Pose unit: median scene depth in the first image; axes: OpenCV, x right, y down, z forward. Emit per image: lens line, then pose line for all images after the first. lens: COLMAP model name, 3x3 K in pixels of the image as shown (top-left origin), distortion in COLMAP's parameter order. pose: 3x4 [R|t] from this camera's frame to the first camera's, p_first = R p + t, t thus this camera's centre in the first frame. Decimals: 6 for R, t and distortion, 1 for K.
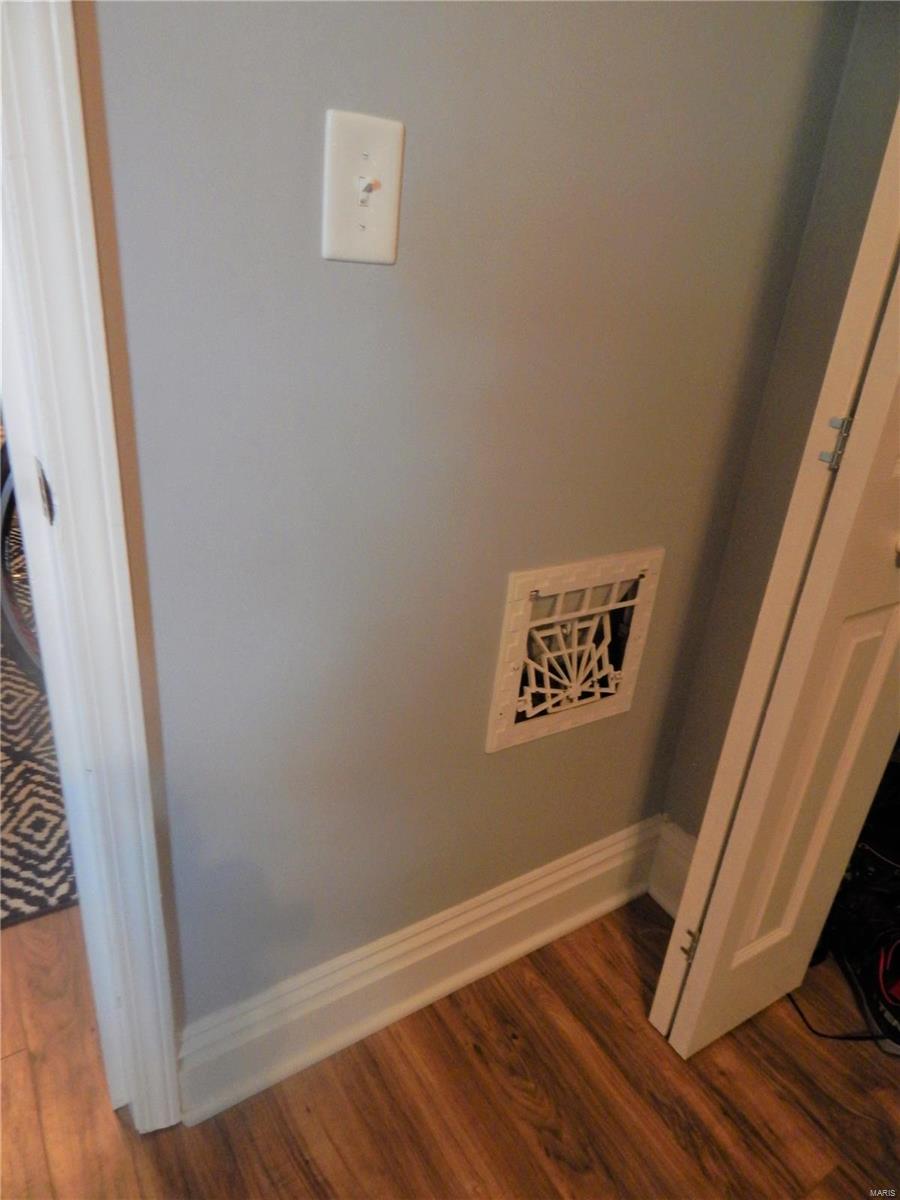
lens RADIAL K [[791.0, 0, 447.4], [0, 791.0, 602.8], [0, 0, 1]] dist [0.005218, -0.007665]
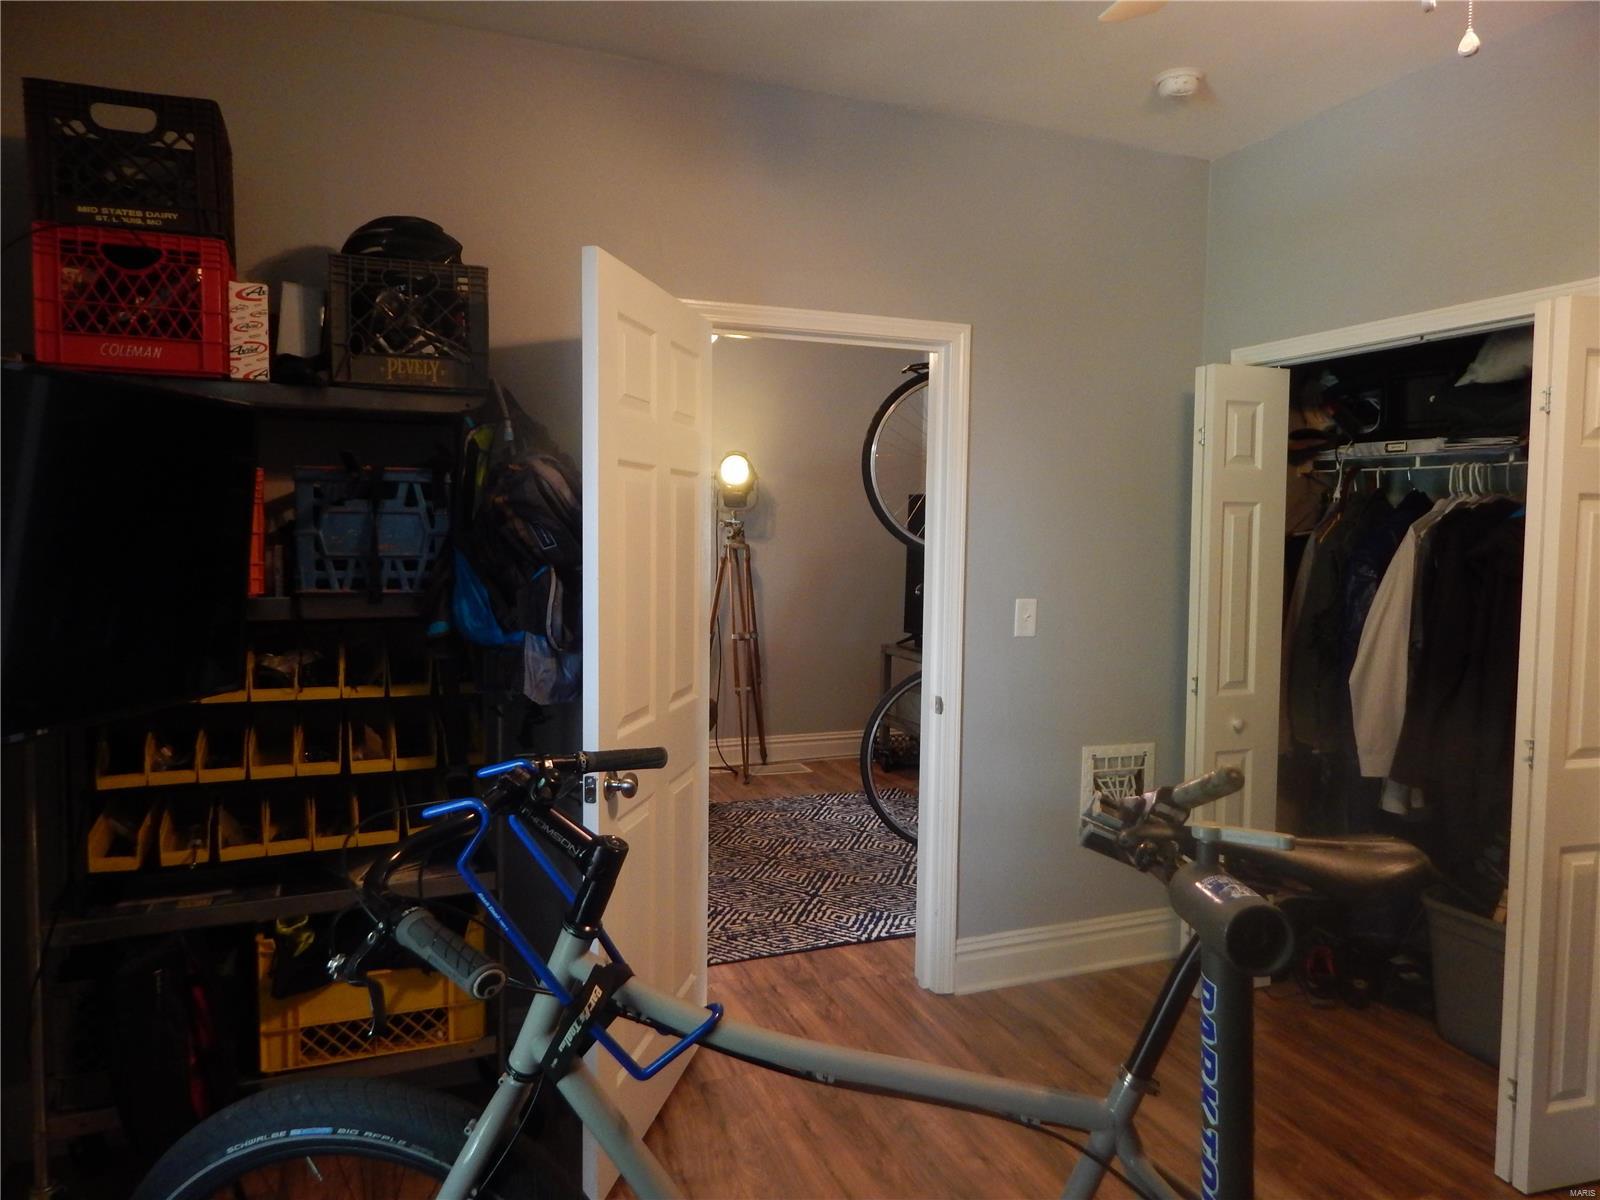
lens RADIAL K [[1054.6, 0, 795.3], [0, 1054.6, 598.8], [0, 0, 1]] dist [0.005218, -0.007665]
pose [[0.979386, -0.063272, -0.191833, -0.124746], [-0.016113, 0.922180, -0.386425, 0.740485], [0.201354, 0.381550, 0.902151, -2.090053]]
